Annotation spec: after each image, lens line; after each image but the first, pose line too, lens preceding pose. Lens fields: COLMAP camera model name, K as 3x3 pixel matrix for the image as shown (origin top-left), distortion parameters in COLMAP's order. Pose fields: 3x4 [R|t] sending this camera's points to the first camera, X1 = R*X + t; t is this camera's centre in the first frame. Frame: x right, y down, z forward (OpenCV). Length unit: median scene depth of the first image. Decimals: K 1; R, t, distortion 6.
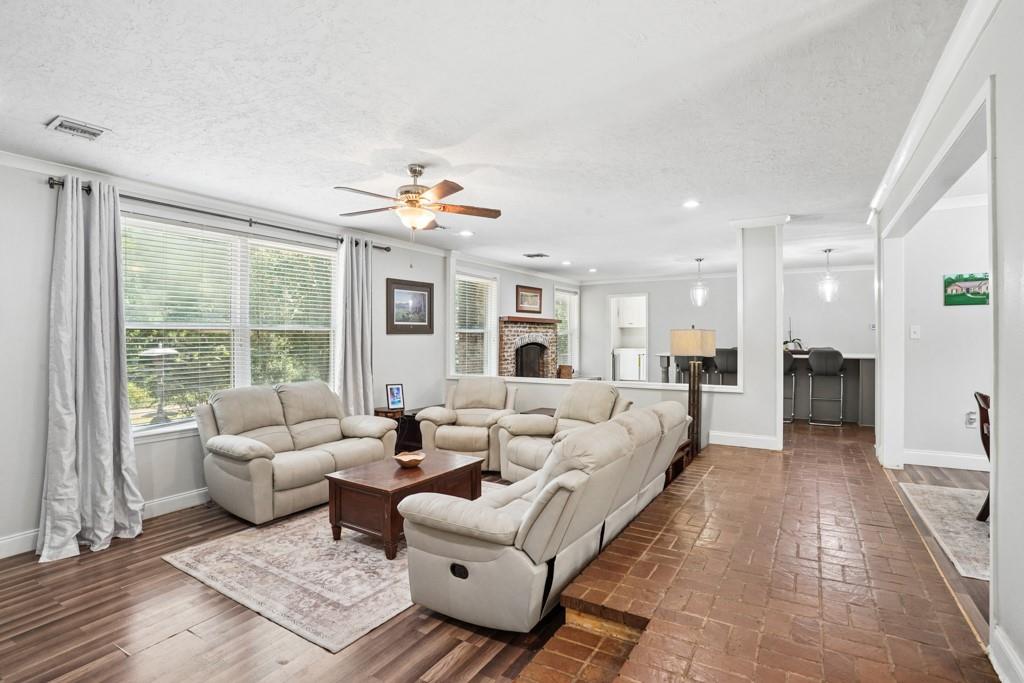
lens RADIAL K [[505.1, 0, 510.0], [0, 505.1, 337.5], [0, 0, 1]] dist [-0.084488, 0.040554]
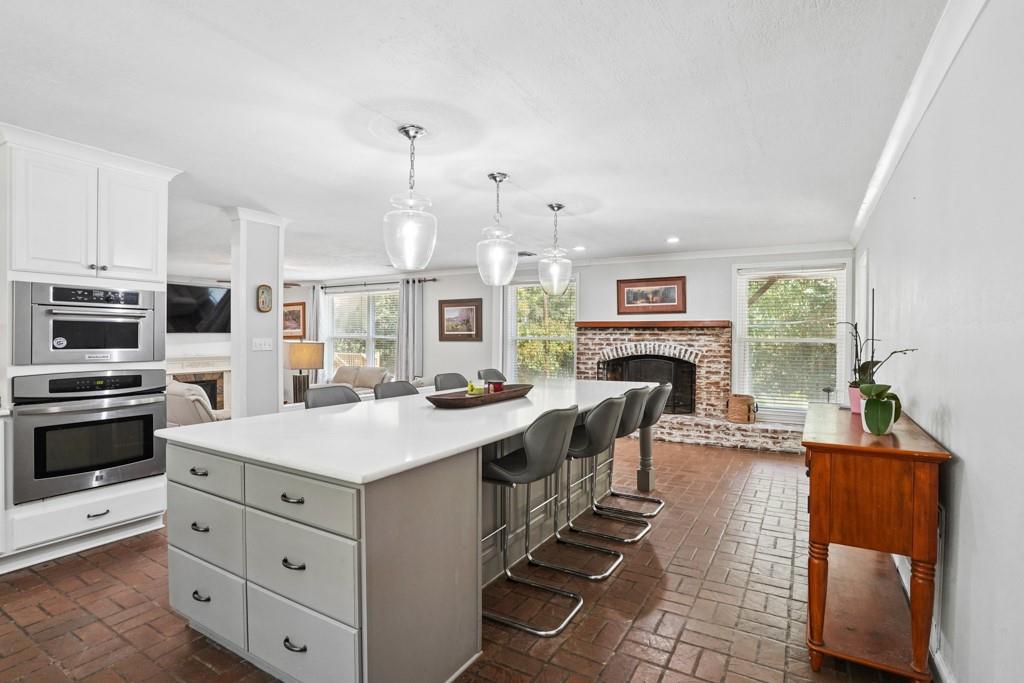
lens RADIAL K [[505.1, 0, 510.0], [0, 505.1, 337.5], [0, 0, 1]] dist [-0.084488, 0.040554]
pose [[0.010100, 0.010800, -0.999891, 1.120818], [-0.004873, 0.999930, 0.010751, -0.031776], [0.999937, 0.004764, 0.010152, 1.163279]]
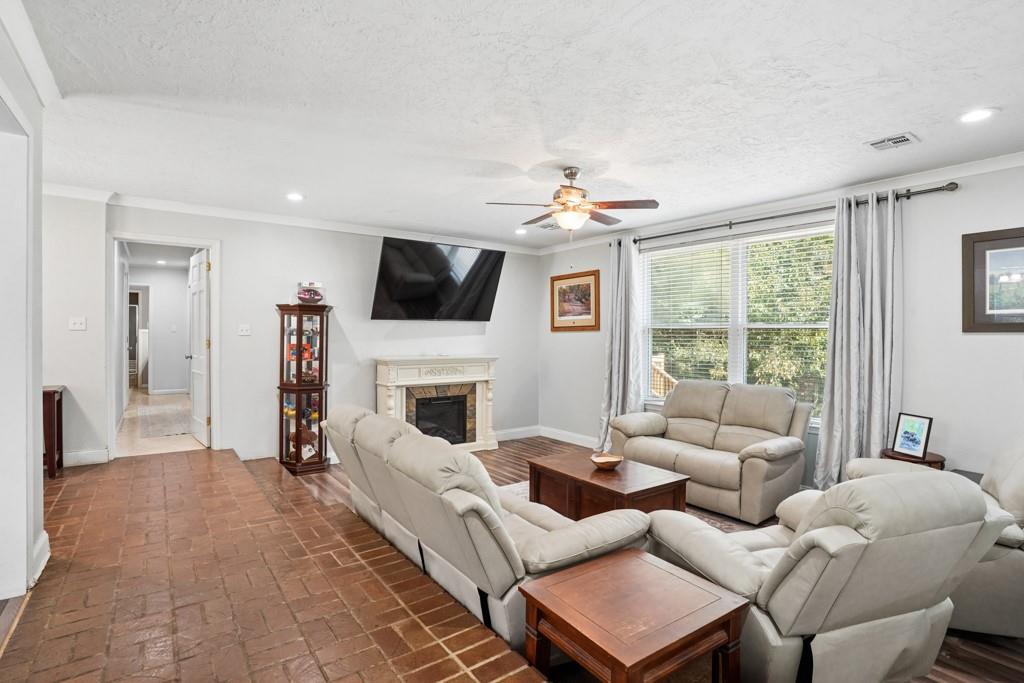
lens RADIAL K [[505.1, 0, 510.0], [0, 505.1, 337.5], [0, 0, 1]] dist [-0.084488, 0.040554]
pose [[-0.380344, 0.007632, -0.924814, 0.461348], [-0.007273, 0.999910, 0.011243, -0.003102], [0.924816, 0.011003, -0.380254, 0.720591]]
